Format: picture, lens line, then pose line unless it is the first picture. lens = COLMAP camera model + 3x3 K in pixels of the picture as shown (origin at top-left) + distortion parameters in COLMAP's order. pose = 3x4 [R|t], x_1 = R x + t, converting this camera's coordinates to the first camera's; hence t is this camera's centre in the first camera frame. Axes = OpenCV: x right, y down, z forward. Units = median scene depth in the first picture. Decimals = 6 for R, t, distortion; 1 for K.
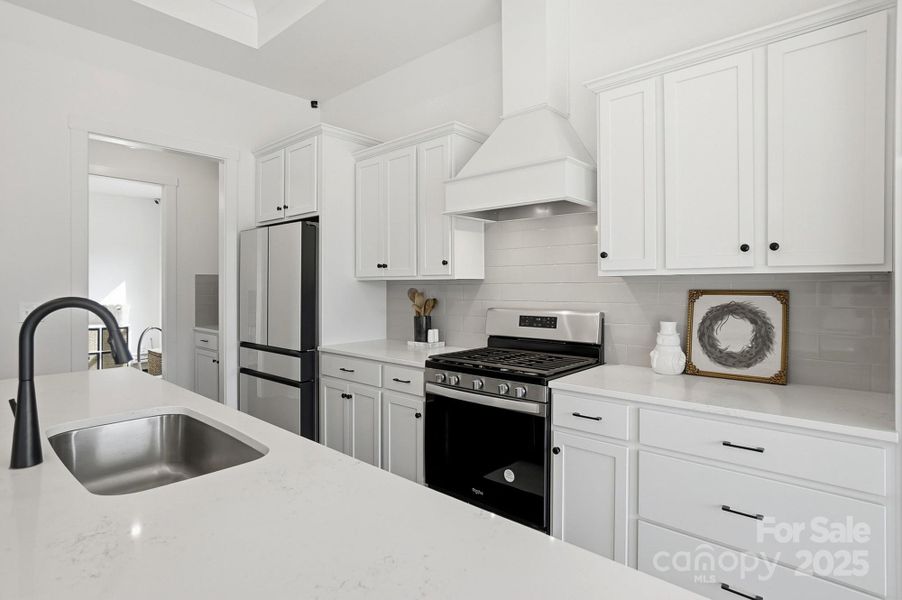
lens RADIAL K [[472.0, 0, 439.6], [0, 472.0, 286.2], [0, 0, 1]] dist [-0.025947, -0.000063]
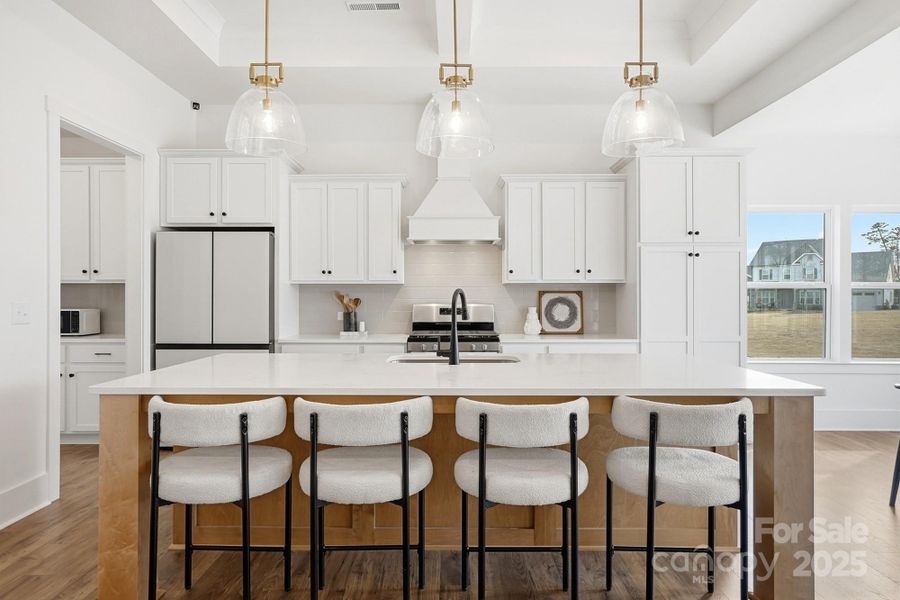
lens RADIAL K [[561.7, 0, 446.4], [0, 561.7, 294.6], [0, 0, 1]] dist [0.002196, 0.001858]
pose [[0.750138, 0.002044, 0.661279, -1.123225], [-0.000244, 0.999996, -0.002815, 0.026459], [-0.661282, 0.001950, 0.750135, -0.418278]]
